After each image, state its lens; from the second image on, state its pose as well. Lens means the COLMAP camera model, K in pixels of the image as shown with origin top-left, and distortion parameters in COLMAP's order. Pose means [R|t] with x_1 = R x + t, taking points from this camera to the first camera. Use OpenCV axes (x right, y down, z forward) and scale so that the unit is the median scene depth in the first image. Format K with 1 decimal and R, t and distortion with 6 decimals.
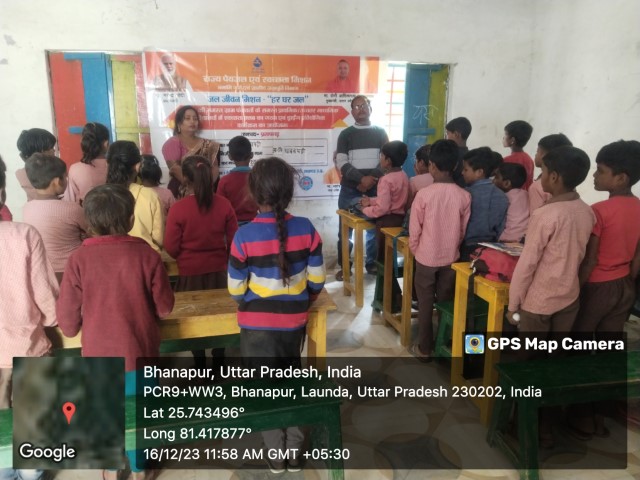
lens RADIAL K [[463.8, 0, 318.5], [0, 463.8, 238.9], [0, 0, 1]] dist [0.017244, -0.022216]
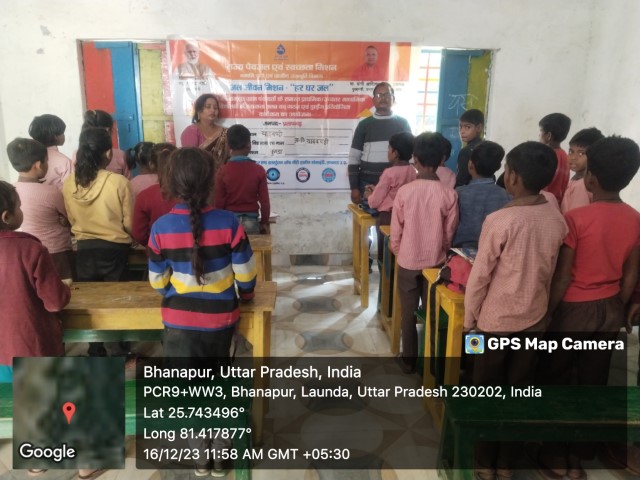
lens RADIAL K [[463.8, 0, 321.0], [0, 463.8, 240.4], [0, 0, 1]] dist [0.017244, -0.022216]
pose [[0.987094, 0.051894, -0.151502, 0.122045], [-0.048501, 0.998485, 0.026005, -0.008825], [0.152622, -0.018322, 0.988115, 0.040416]]
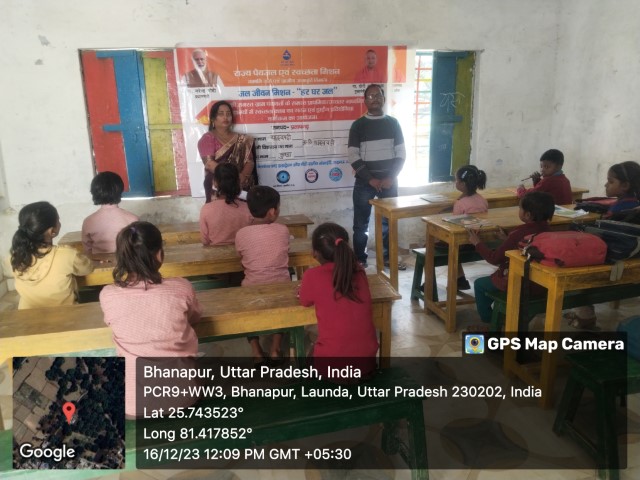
lens RADIAL K [[463.8, 0, 317.4], [0, 463.8, 238.6], [0, 0, 1]] dist [0.017244, -0.022216]
pose [[0.999581, -0.028453, -0.005346, -0.071779], [0.028546, 0.999424, 0.018348, -0.001538], [0.004820, -0.018493, 0.999817, -0.007725]]
